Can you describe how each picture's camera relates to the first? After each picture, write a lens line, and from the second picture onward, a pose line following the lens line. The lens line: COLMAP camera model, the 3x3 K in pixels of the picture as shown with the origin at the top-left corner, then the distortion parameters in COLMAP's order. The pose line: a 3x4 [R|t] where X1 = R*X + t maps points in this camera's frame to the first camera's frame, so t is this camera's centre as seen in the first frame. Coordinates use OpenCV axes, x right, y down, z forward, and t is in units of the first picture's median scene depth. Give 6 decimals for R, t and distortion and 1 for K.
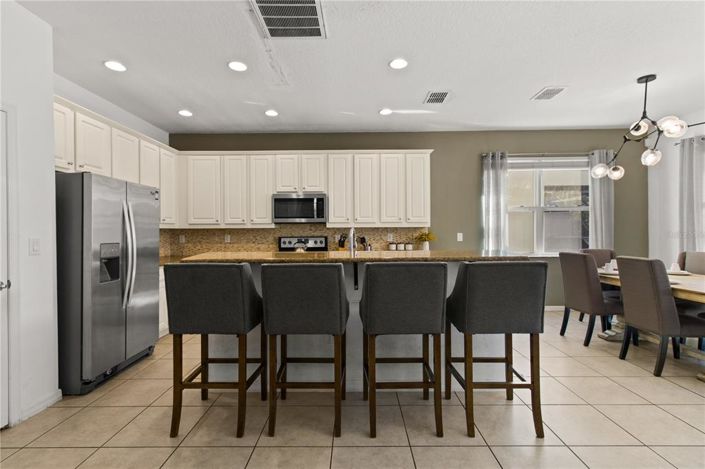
lens RADIAL K [[330.0, 0, 350.9], [0, 330.0, 232.5], [0, 0, 1]] dist [0.000720, 0.002367]
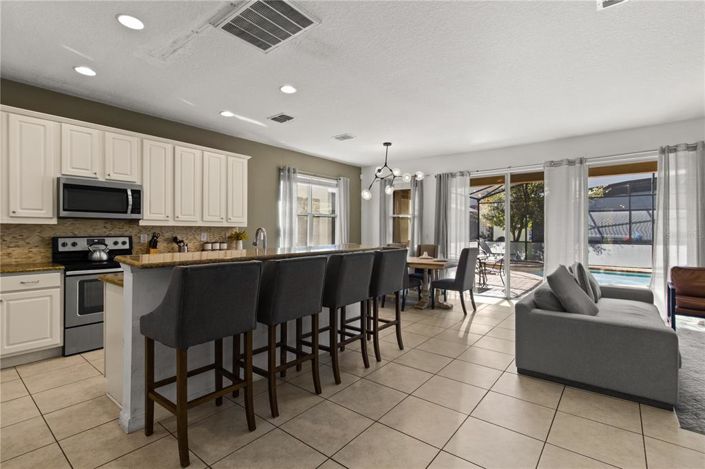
lens RADIAL K [[330.0, 0, 354.0], [0, 330.0, 230.5], [0, 0, 1]] dist [0.000720, 0.002367]
pose [[0.617134, 0.010751, 0.786785, -0.397953], [-0.004236, 0.999938, -0.010341, 0.004618], [-0.786847, 0.003050, 0.617141, 0.051505]]
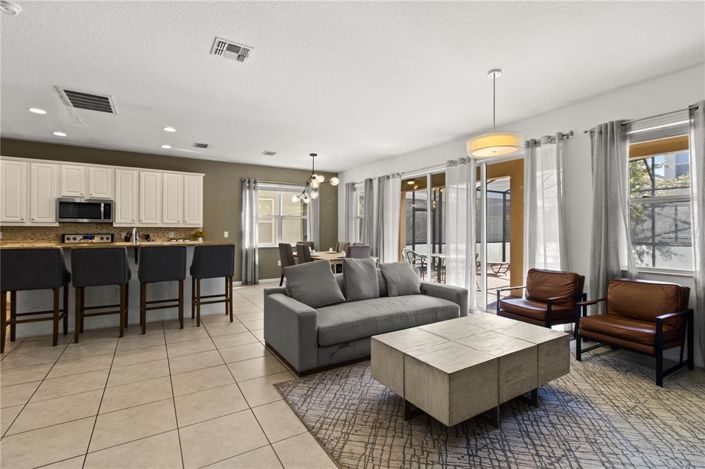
lens RADIAL K [[330.0, 0, 352.6], [0, 330.0, 228.9], [0, 0, 1]] dist [0.000720, 0.002367]
pose [[0.844796, 0.011536, 0.534964, 0.024361], [-0.007027, 0.999921, -0.010466, 0.000331], [-0.535043, 0.005082, 0.844810, -0.559868]]
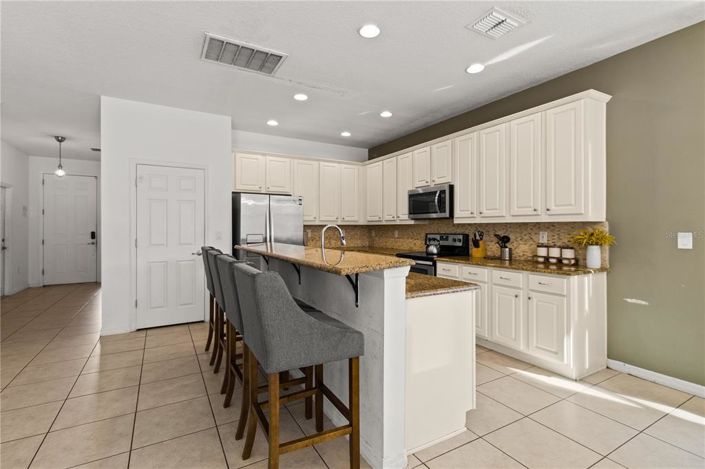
lens RADIAL K [[330.0, 0, 352.5], [0, 330.0, 229.2], [0, 0, 1]] dist [0.000720, 0.002367]
pose [[0.509027, 0.009585, -0.860697, 0.534787], [-0.004693, 0.999954, 0.008360, -0.006001], [0.860738, -0.000216, 0.509049, 0.331600]]
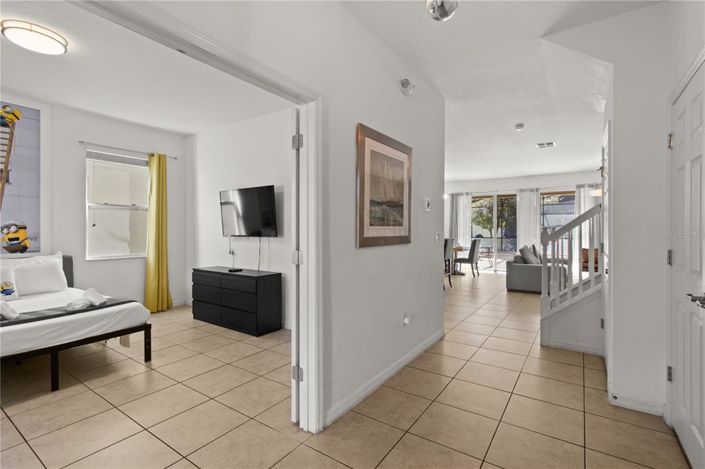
lens RADIAL K [[330.0, 0, 348.4], [0, 330.0, 236.6], [0, 0, 1]] dist [0.000720, 0.002367]
pose [[0.564066, -0.016479, 0.825565, -1.301488], [0.002334, 0.999829, 0.018362, -0.002067], [-0.825726, -0.008430, 0.564008, -0.046974]]
